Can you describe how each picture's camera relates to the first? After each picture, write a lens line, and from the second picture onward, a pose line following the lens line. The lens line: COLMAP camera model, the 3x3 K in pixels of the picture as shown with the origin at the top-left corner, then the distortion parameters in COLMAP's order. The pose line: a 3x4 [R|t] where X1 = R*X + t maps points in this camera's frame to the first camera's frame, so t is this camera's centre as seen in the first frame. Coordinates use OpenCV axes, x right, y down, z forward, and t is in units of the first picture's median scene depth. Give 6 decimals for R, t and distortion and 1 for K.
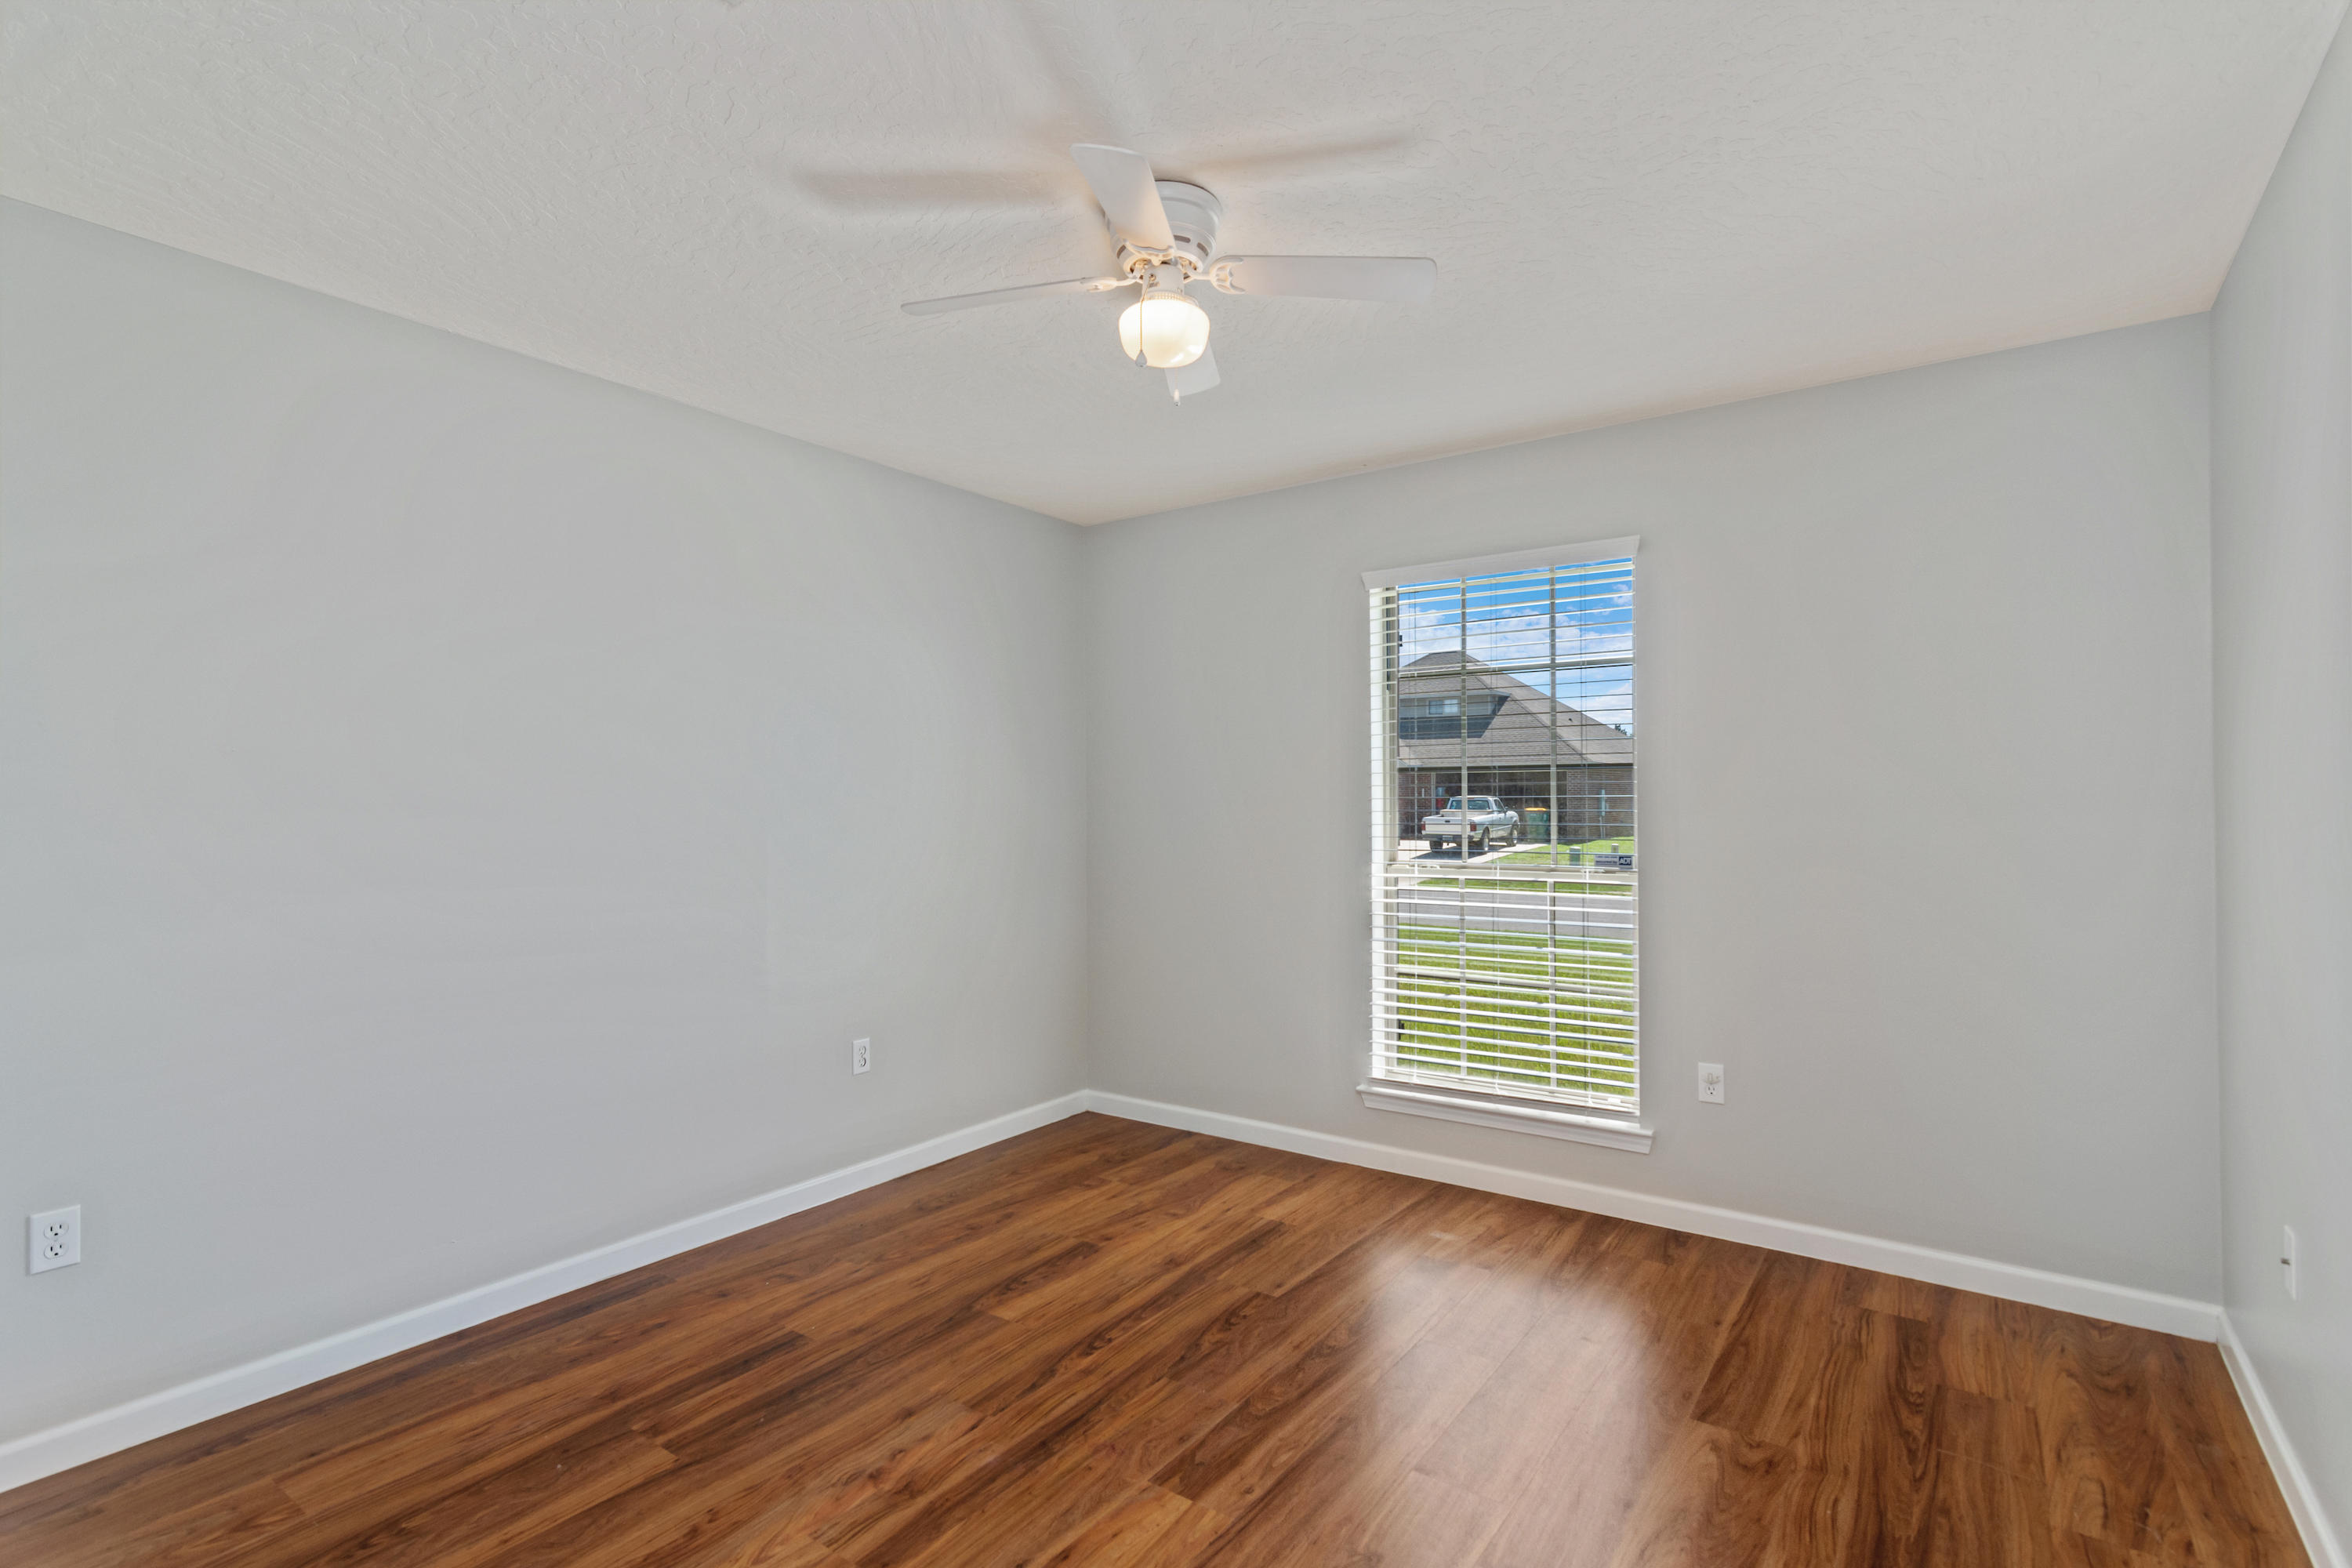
lens RADIAL K [[1102.2, 0, 1215.2], [0, 1102.2, 807.9], [0, 0, 1]] dist [0.004811, 0.000518]
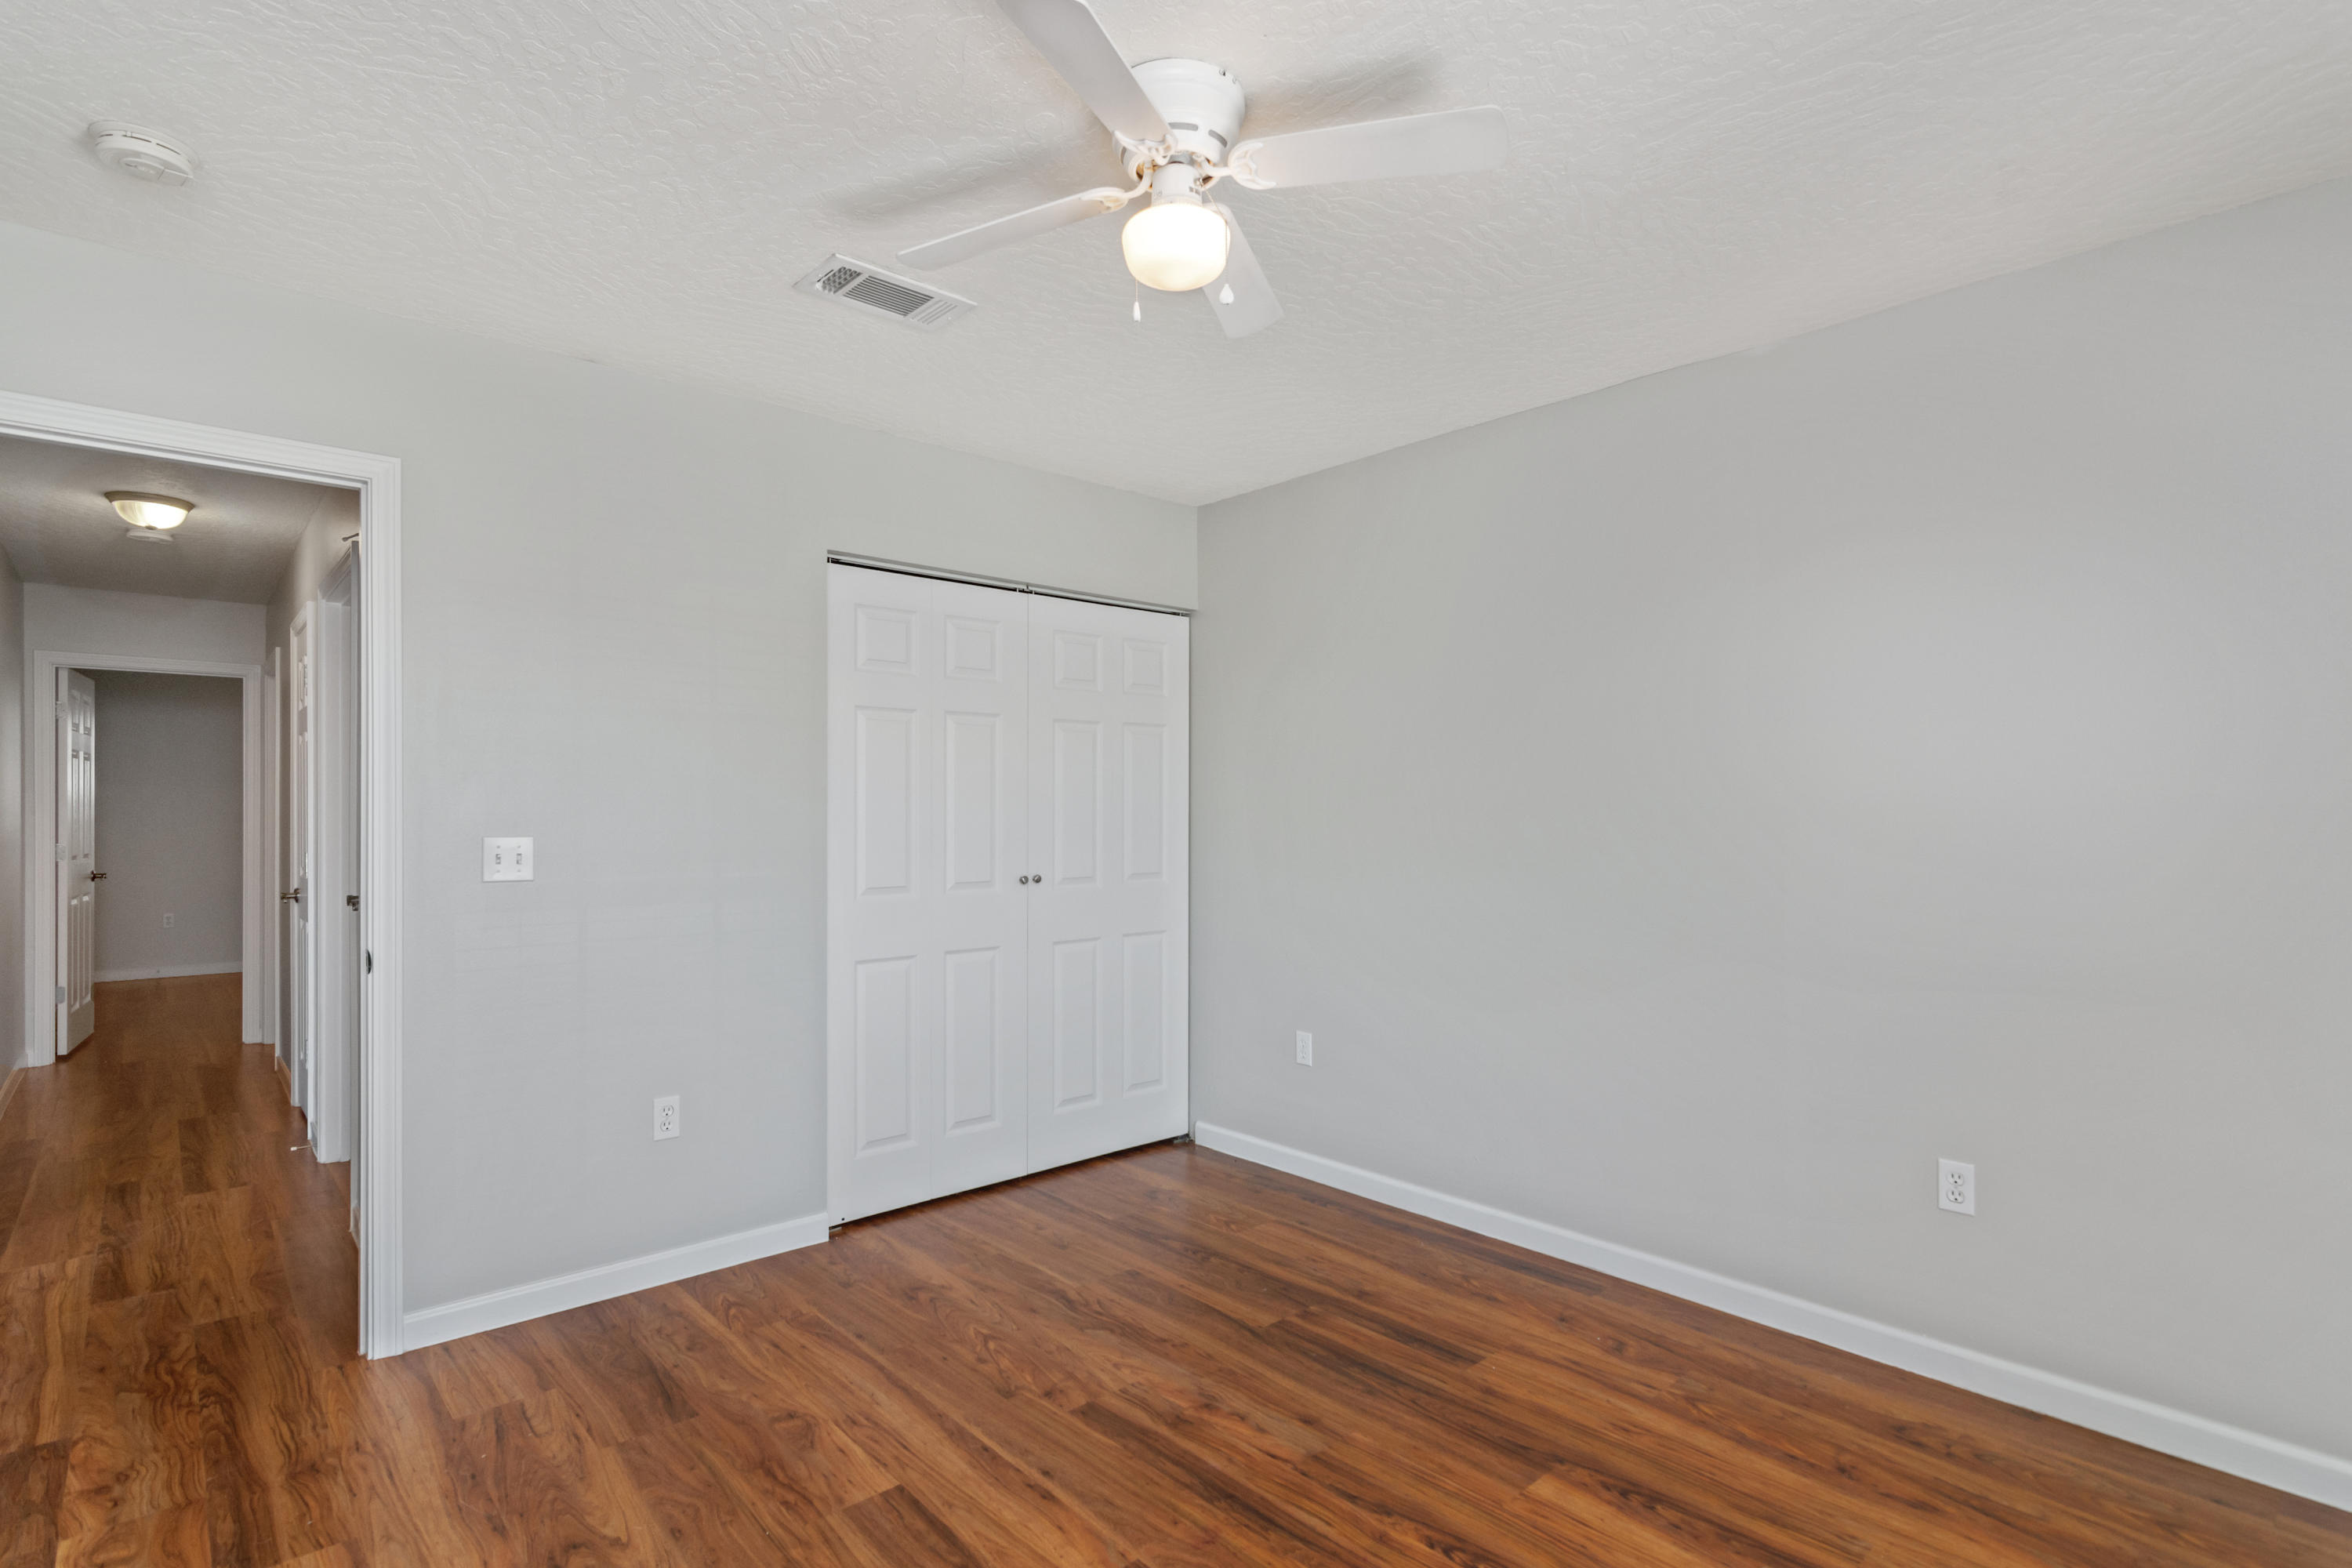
lens RADIAL K [[1133.3, 0, 1165.7], [0, 1133.3, 768.5], [0, 0, 1]] dist [-0.002663, 0.001250]
pose [[-0.232324, -0.033909, -0.972047, 0.723756], [-0.006372, 0.999424, -0.033341, -0.009555], [0.972618, -0.001552, -0.232406, 1.040346]]
